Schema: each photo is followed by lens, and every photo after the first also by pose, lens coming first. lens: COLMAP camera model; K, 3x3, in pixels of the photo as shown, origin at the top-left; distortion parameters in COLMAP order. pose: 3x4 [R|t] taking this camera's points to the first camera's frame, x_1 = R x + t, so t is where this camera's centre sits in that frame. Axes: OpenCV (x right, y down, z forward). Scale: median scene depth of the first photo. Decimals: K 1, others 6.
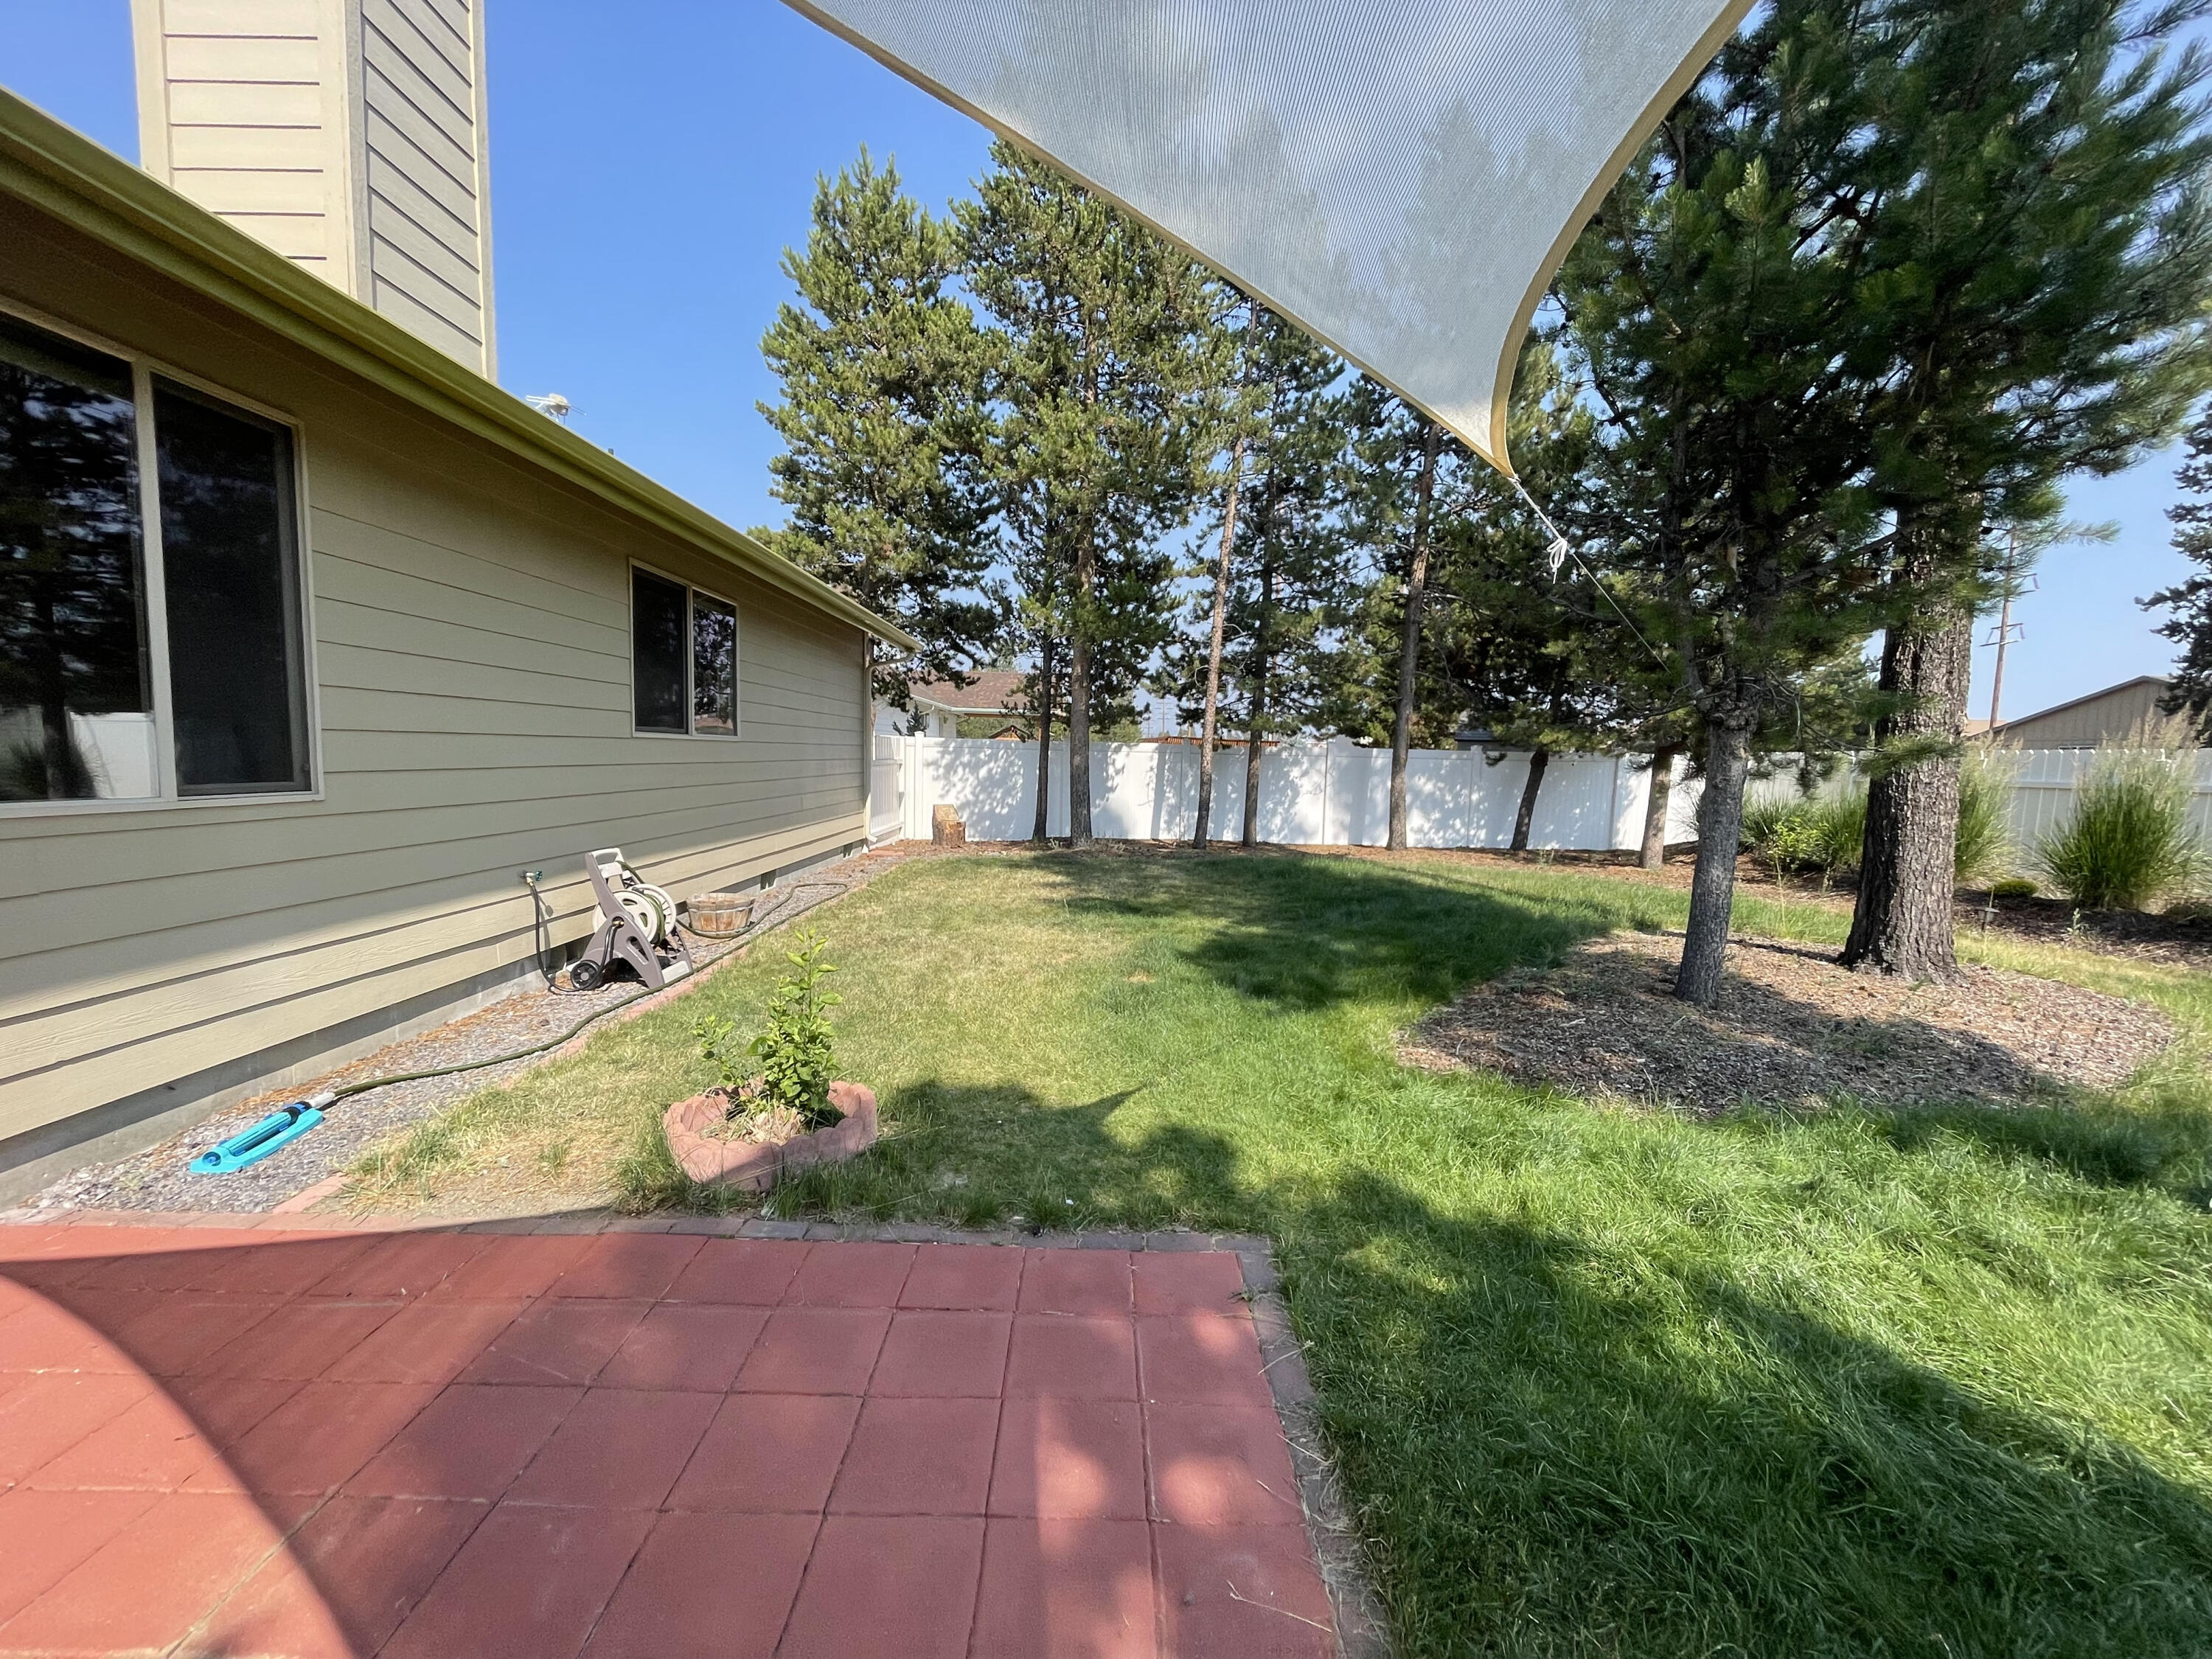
lens RADIAL K [[889.1, 0, 1104.6], [0, 889.1, 827.8], [0, 0, 1]] dist [-0.003068, -0.000860]
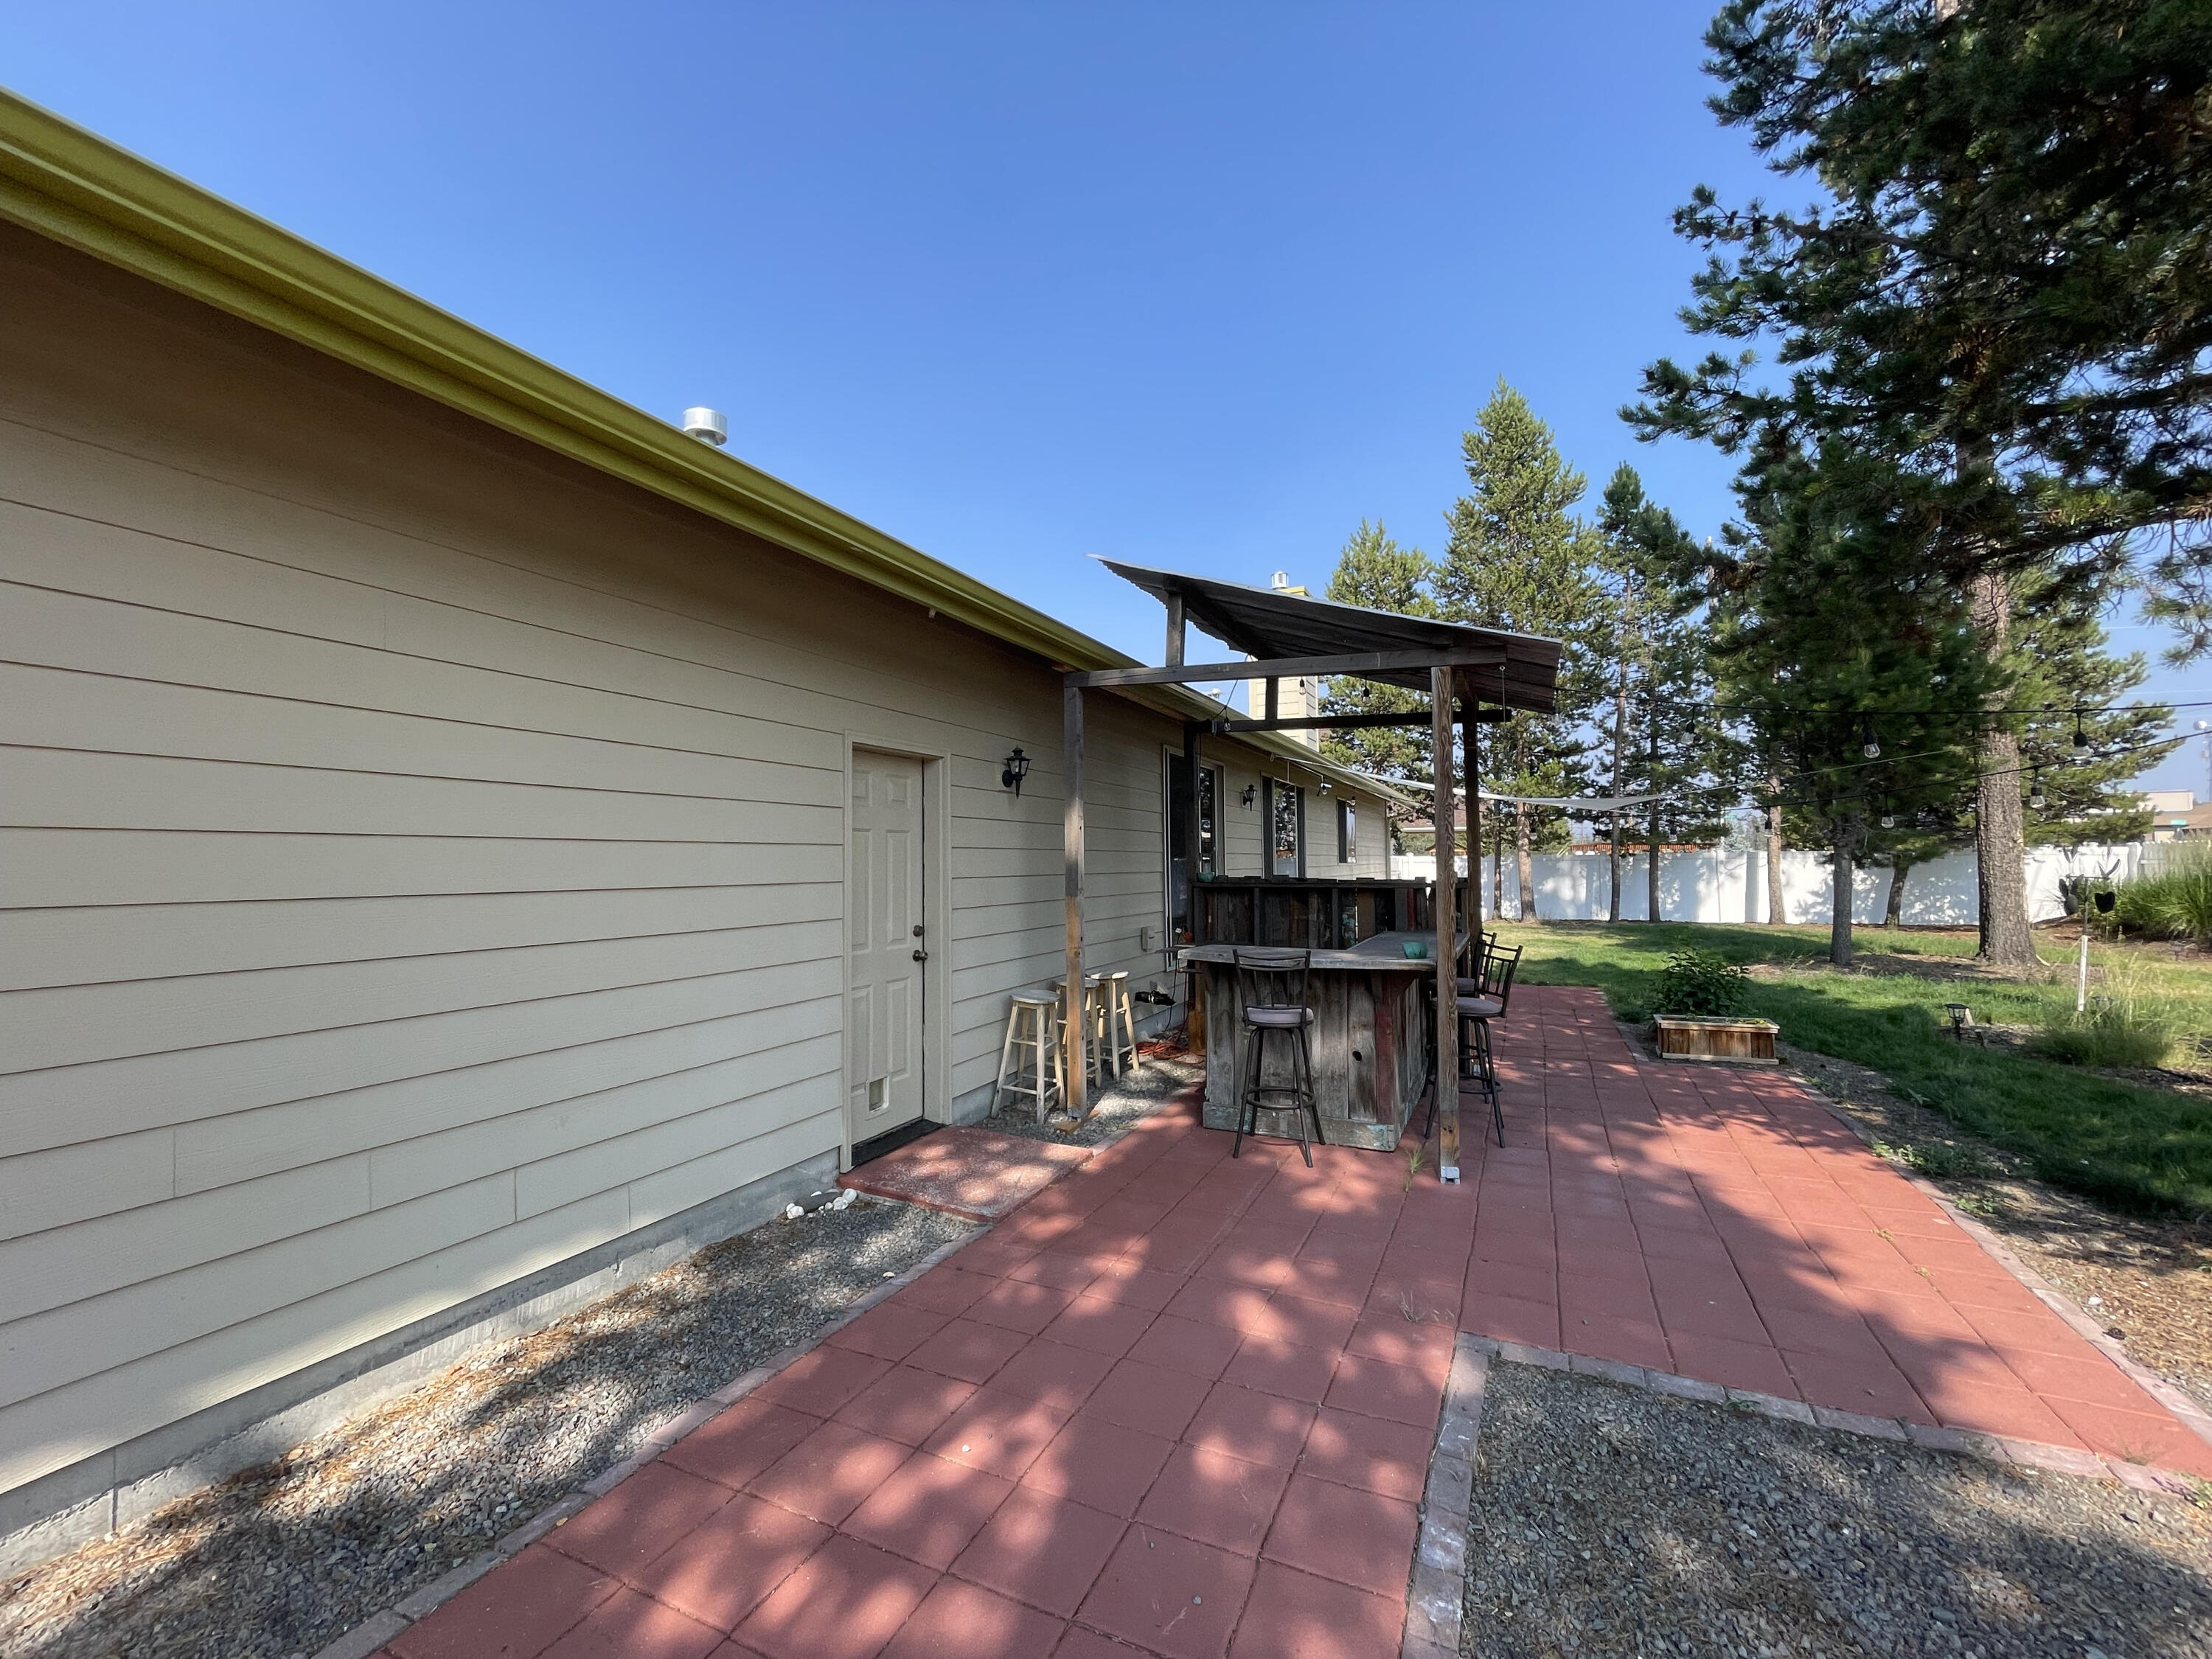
lens RADIAL K [[892.5, 0, 1107.6], [0, 892.5, 817.9], [0, 0, 1]] dist [-0.000422, -0.000235]
pose [[0.903917, -0.054990, -0.424159, -0.017303], [-0.002370, 0.991041, -0.133534, 0.048704], [0.427702, 0.121709, 0.895688, -0.723535]]
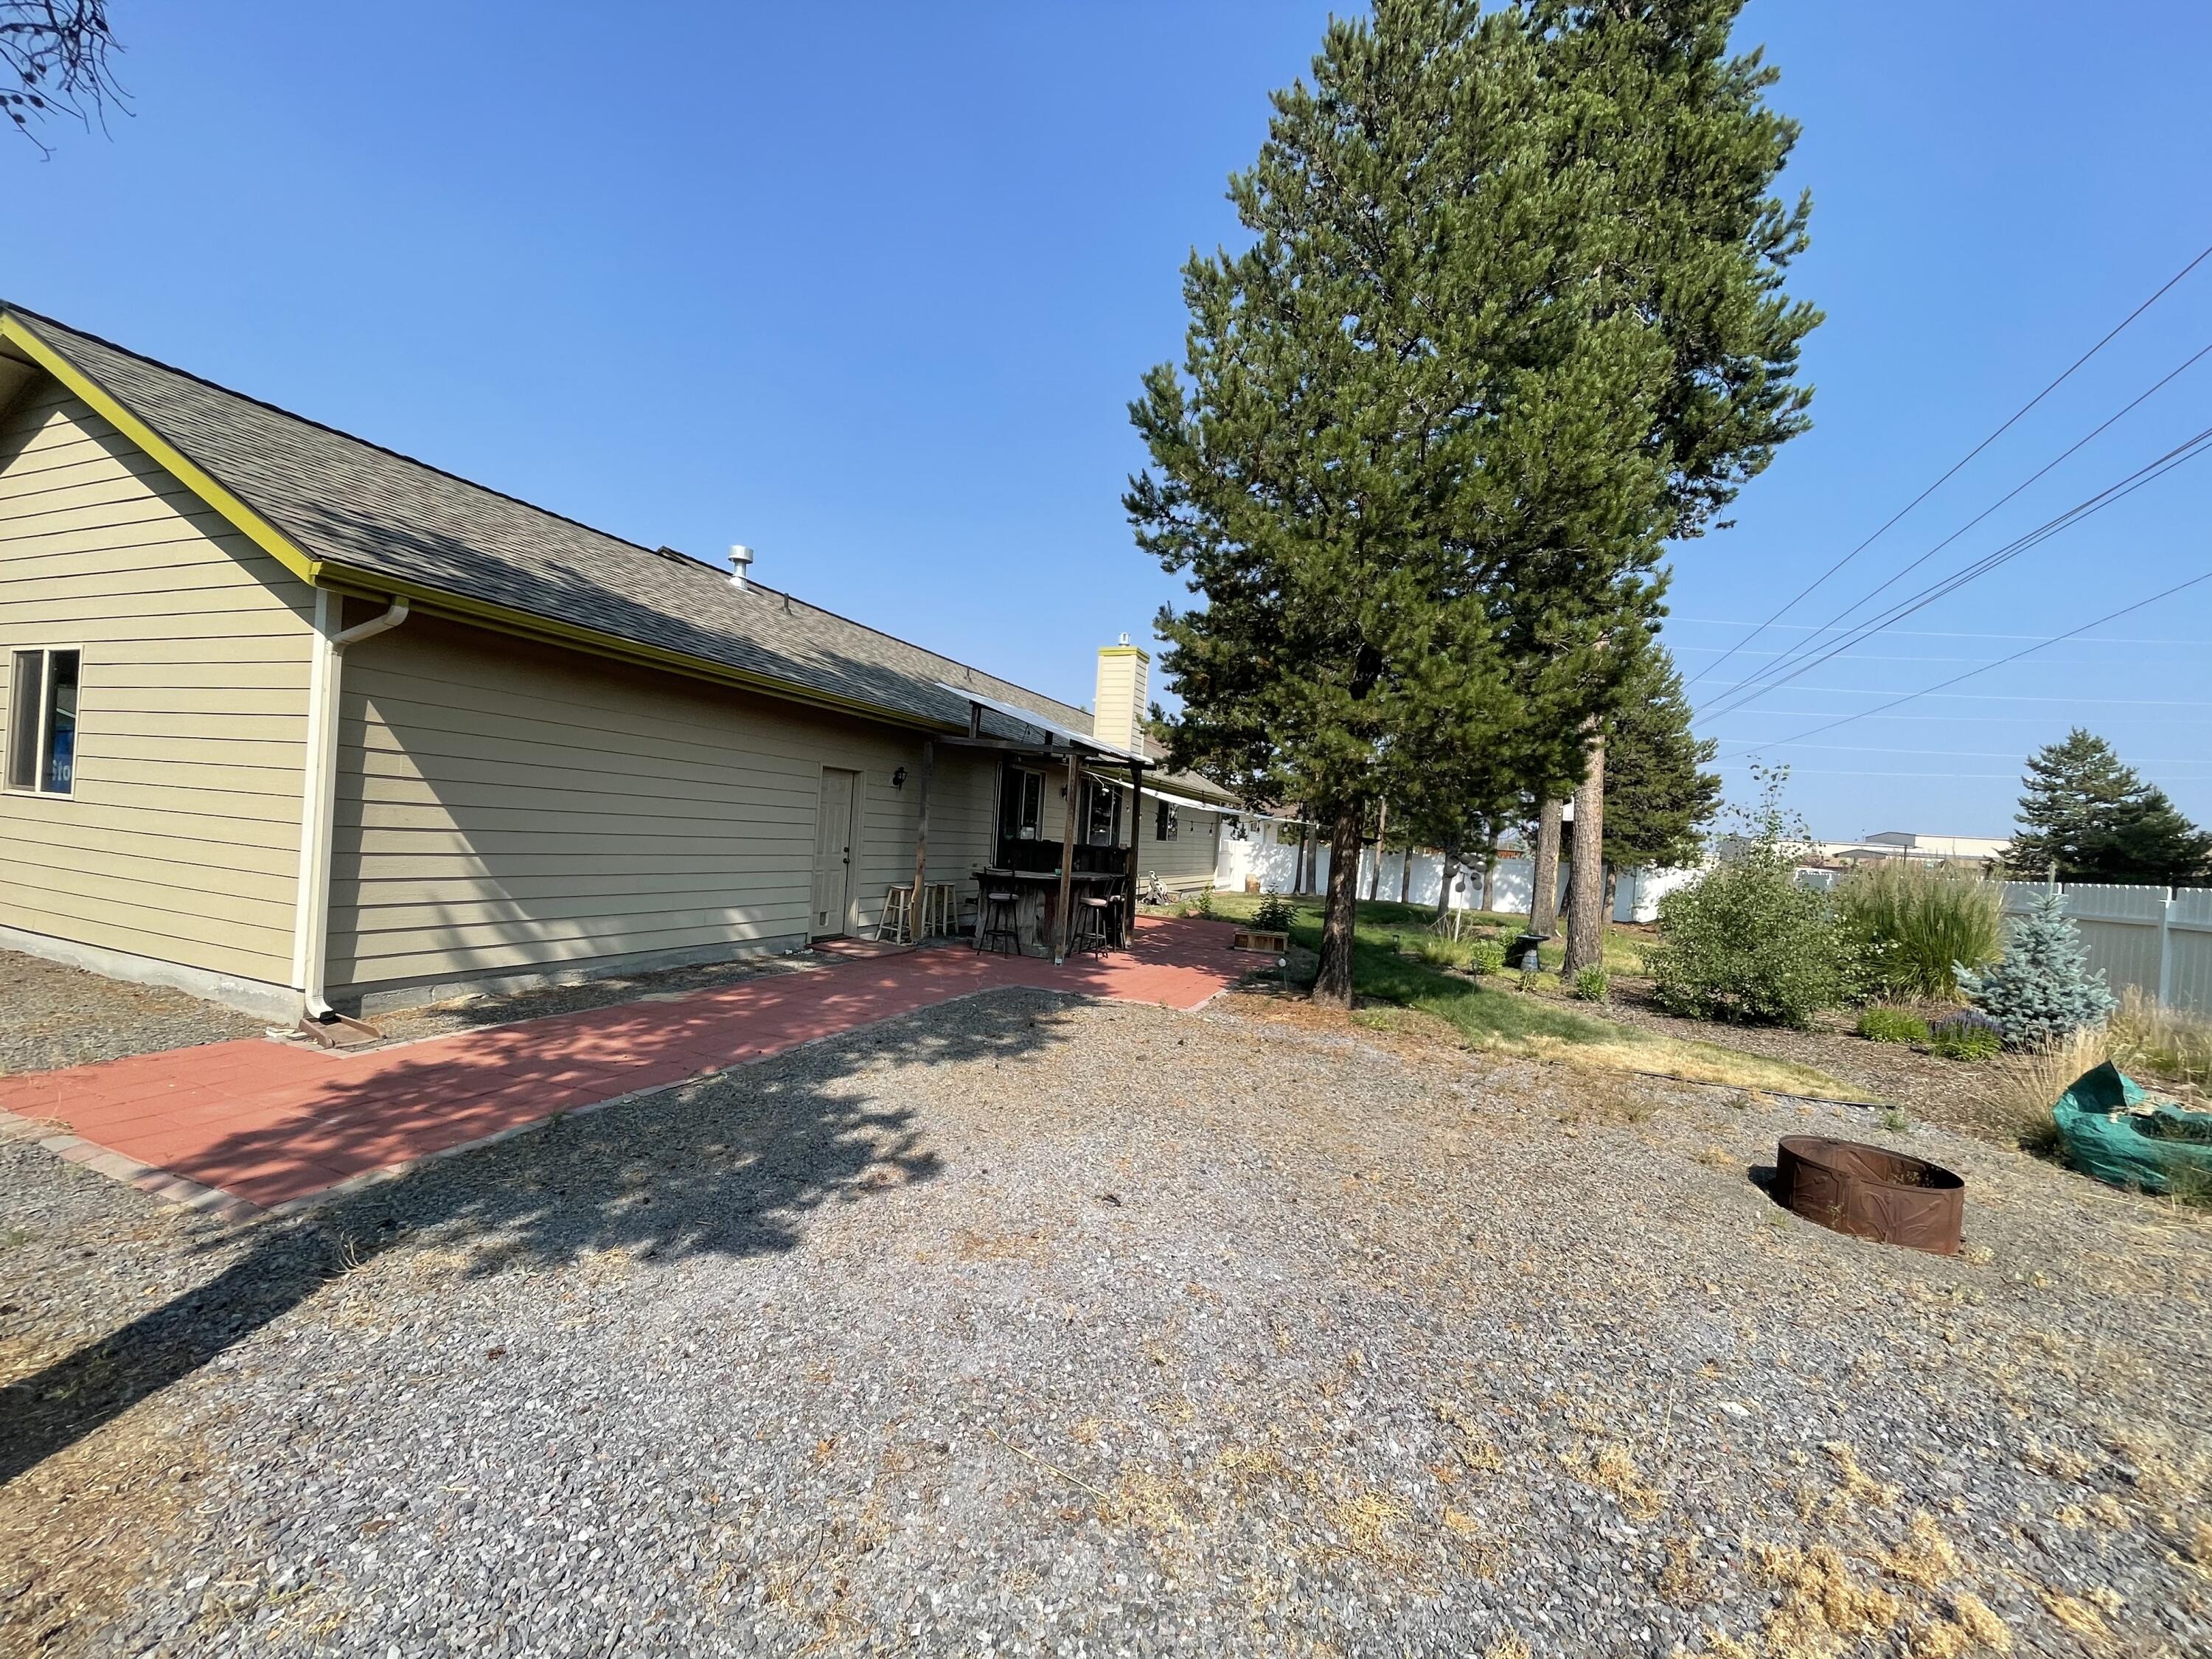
lens RADIAL K [[889.1, 0, 1104.6], [0, 889.1, 827.8], [0, 0, 1]] dist [-0.003068, -0.000860]
pose [[0.927159, 0.033890, -0.373133, 0.283279], [-0.073331, 0.993053, -0.092020, 0.084892], [0.367423, 0.112679, 0.923203, -1.097990]]
